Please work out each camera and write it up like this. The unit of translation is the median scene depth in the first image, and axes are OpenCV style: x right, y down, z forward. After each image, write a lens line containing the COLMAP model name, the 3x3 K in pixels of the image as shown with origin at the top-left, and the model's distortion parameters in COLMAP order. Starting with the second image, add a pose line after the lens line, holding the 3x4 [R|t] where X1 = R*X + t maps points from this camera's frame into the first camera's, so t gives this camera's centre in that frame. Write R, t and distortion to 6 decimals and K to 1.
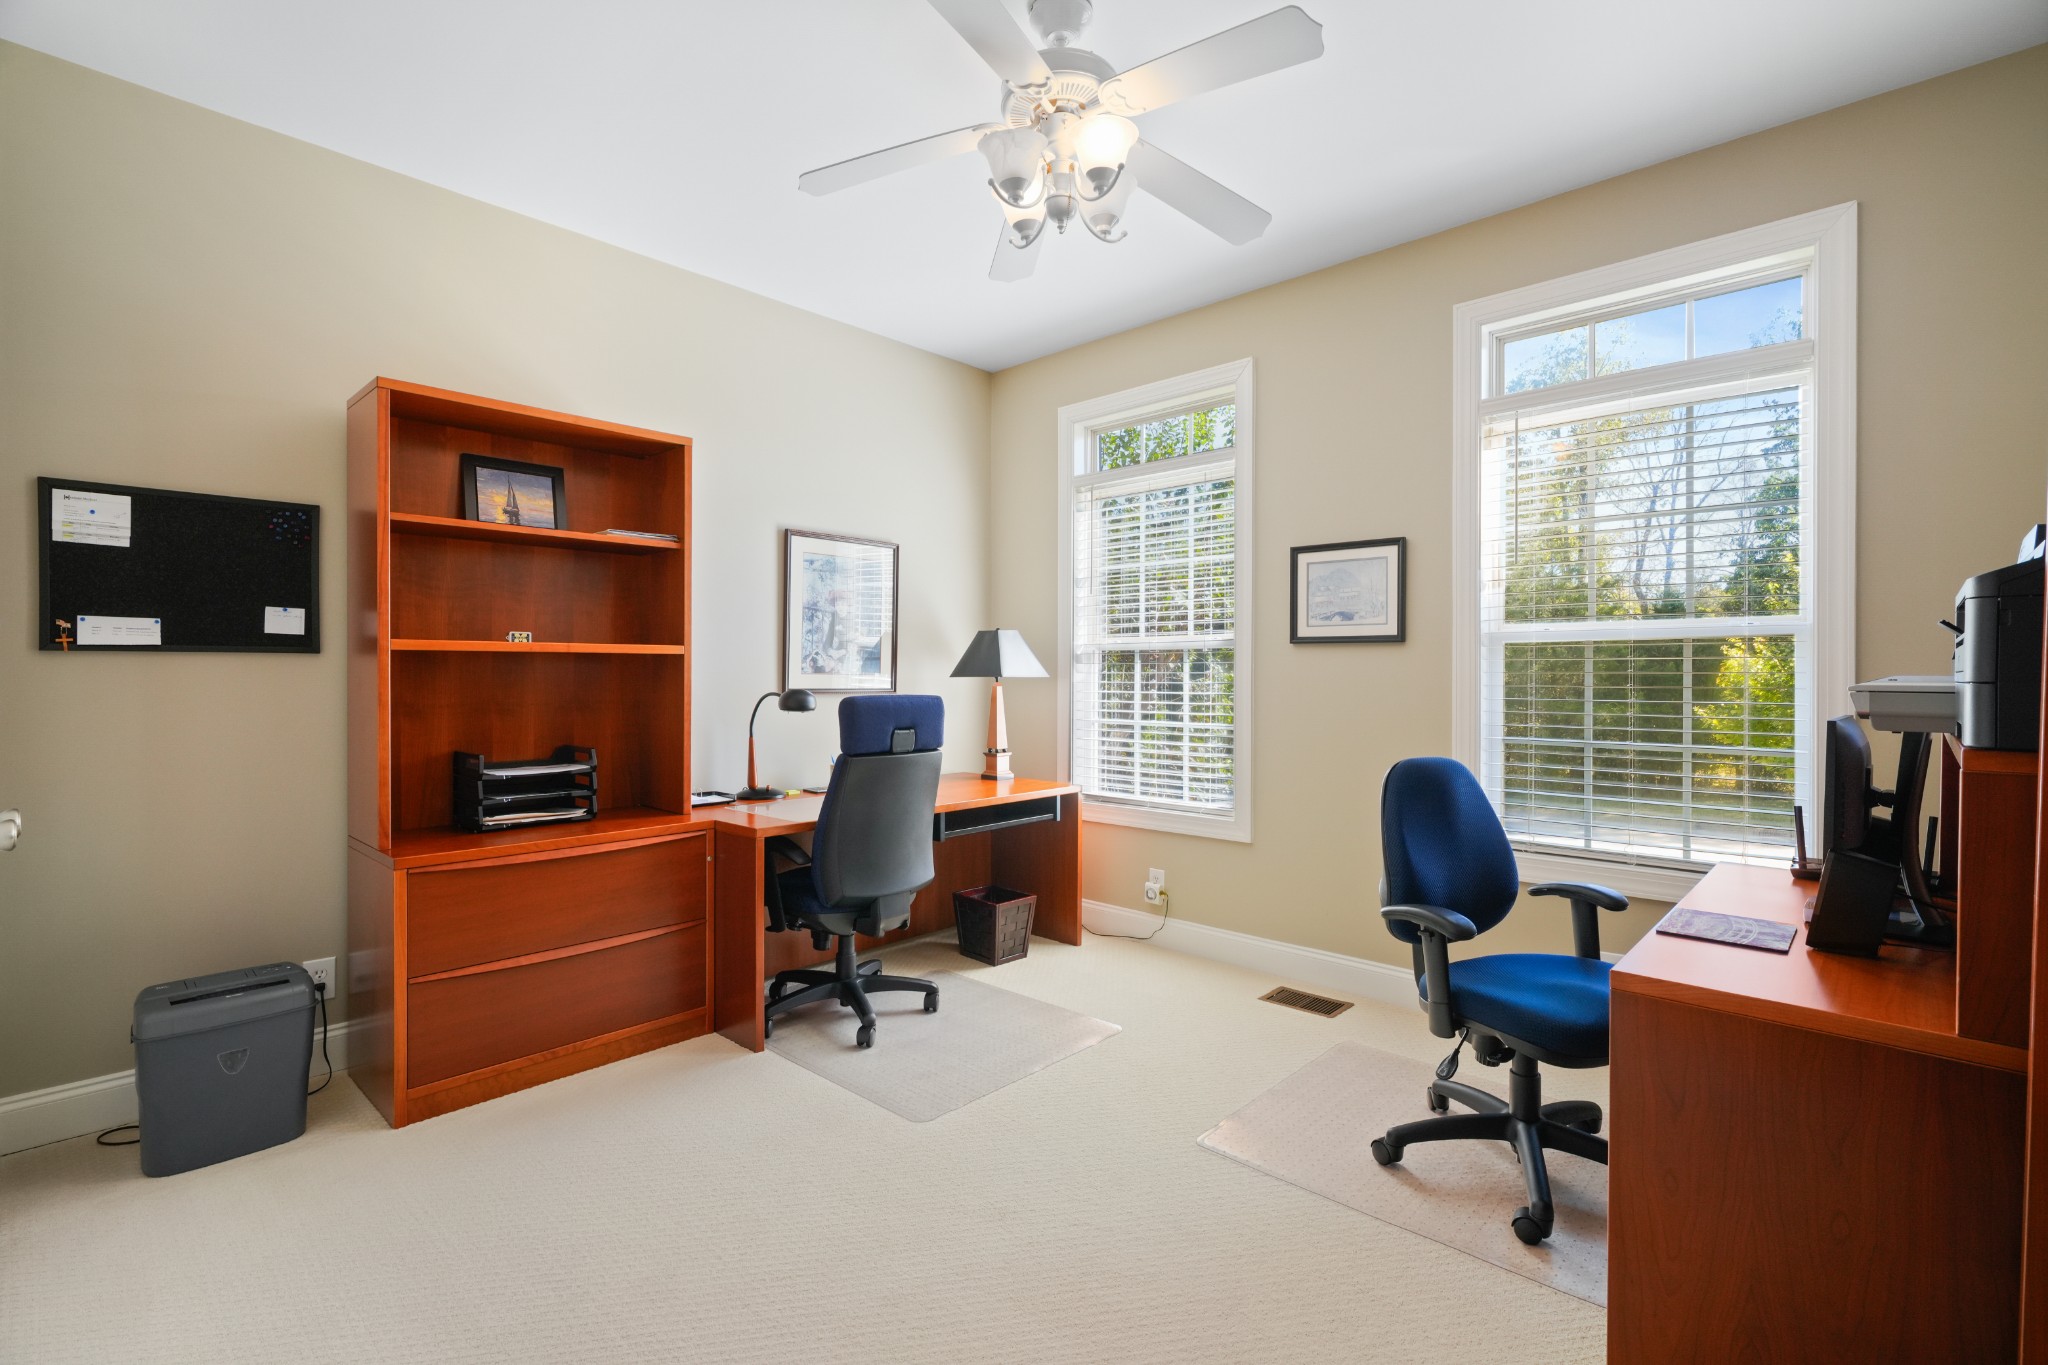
lens RADIAL K [[942.4, 0, 1016.1], [0, 942.4, 682.4], [0, 0, 1]] dist [0.001333, -0.001137]
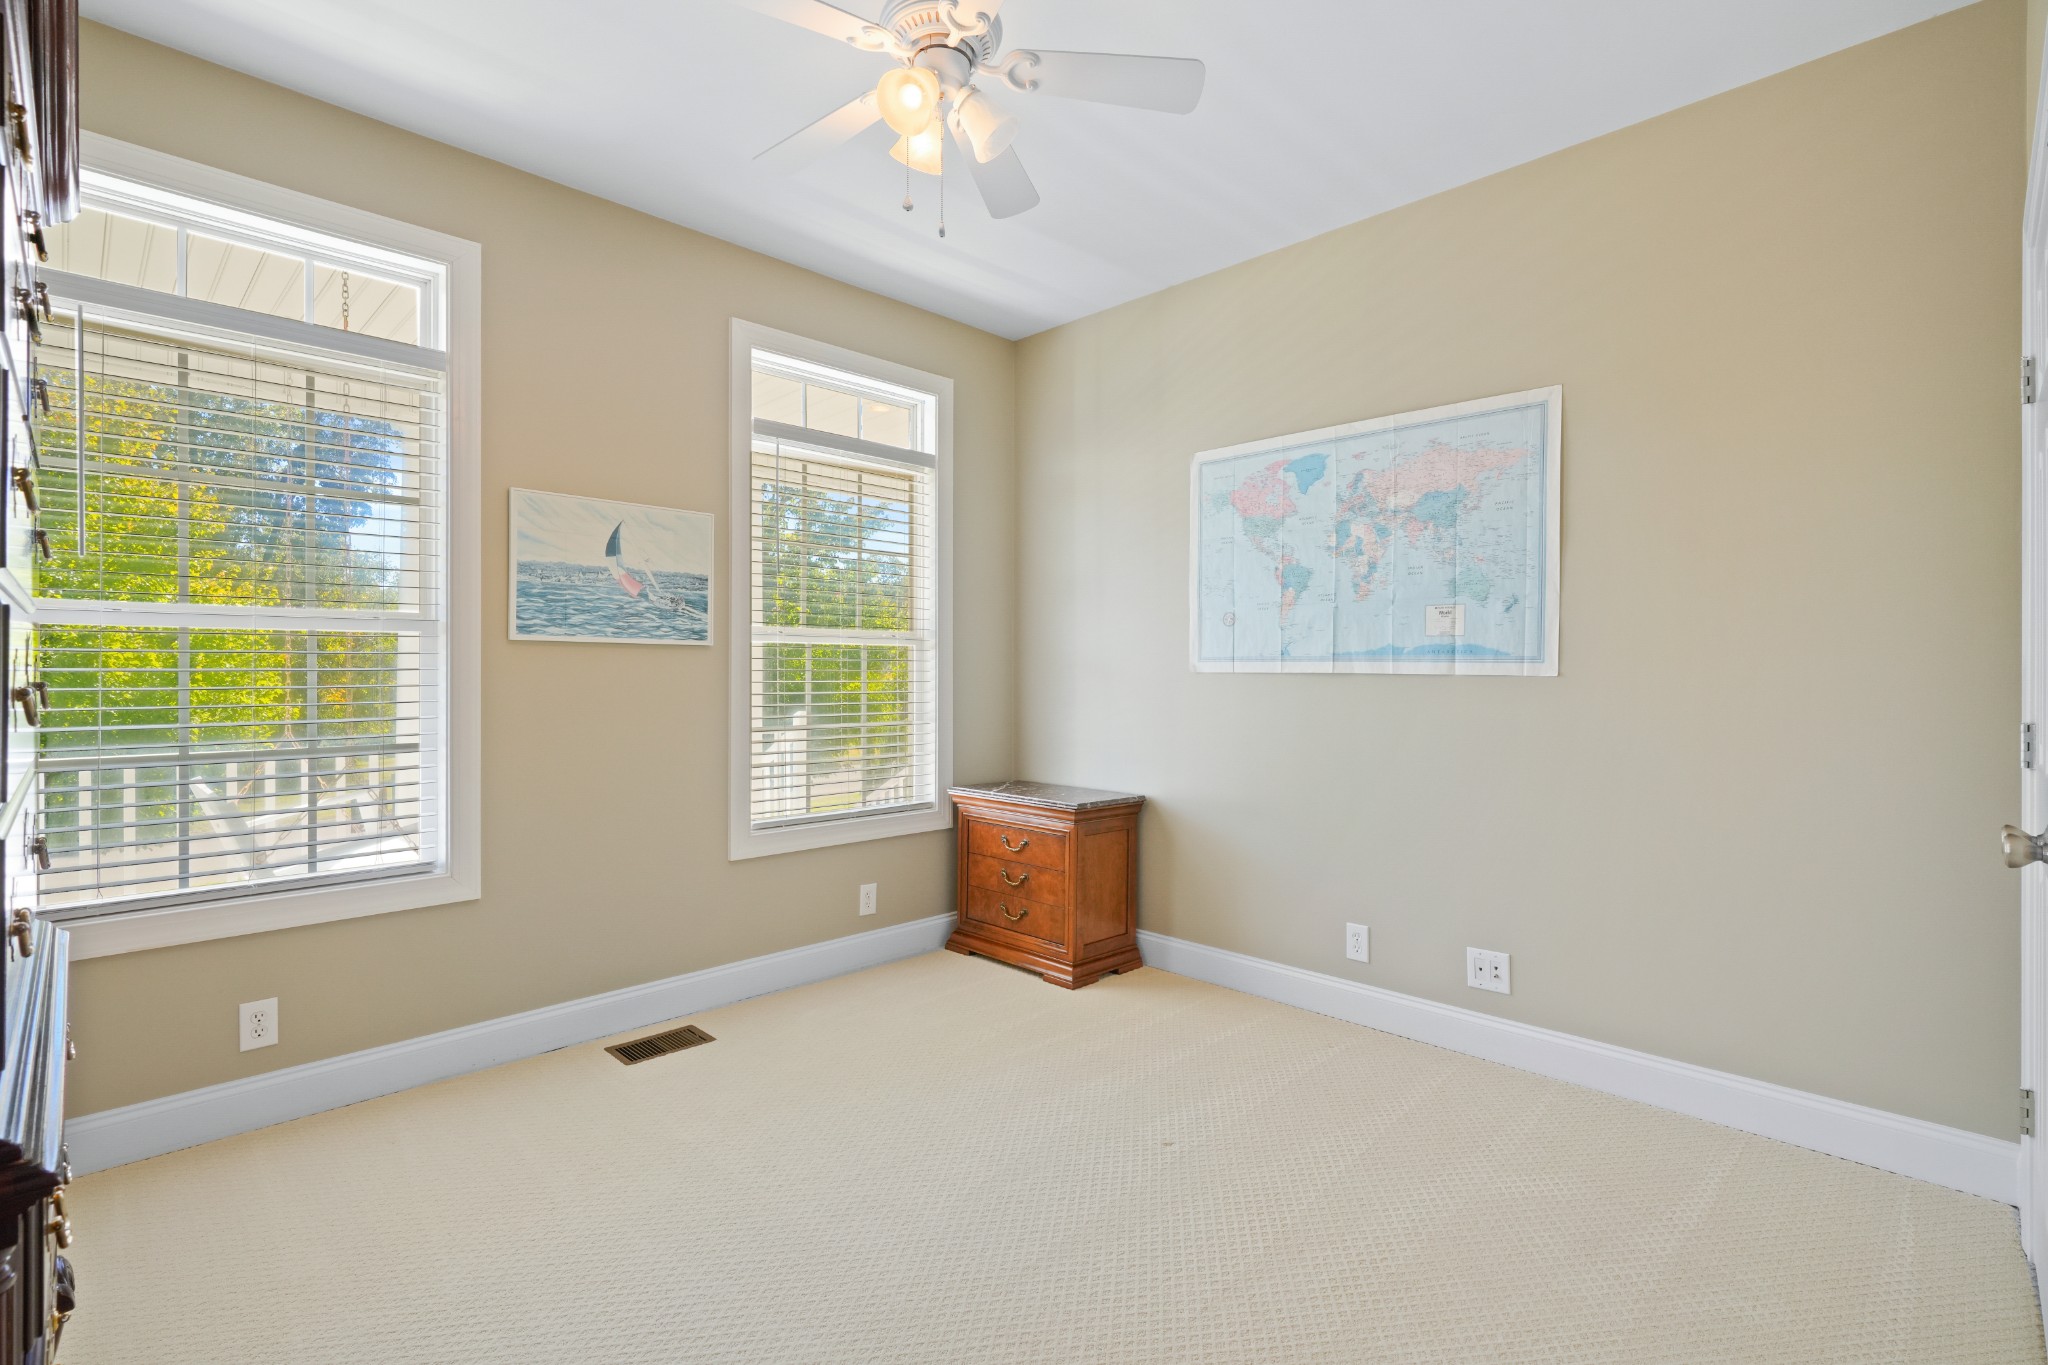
lens RADIAL K [[942.4, 0, 1020.8], [0, 942.4, 676.0], [0, 0, 1]] dist [0.001333, -0.001137]
pose [[0.022537, -0.005965, 0.999728, -0.587624], [0.010257, 0.999931, 0.005735, -0.005440], [-0.999693, 0.010125, 0.022597, 0.676070]]
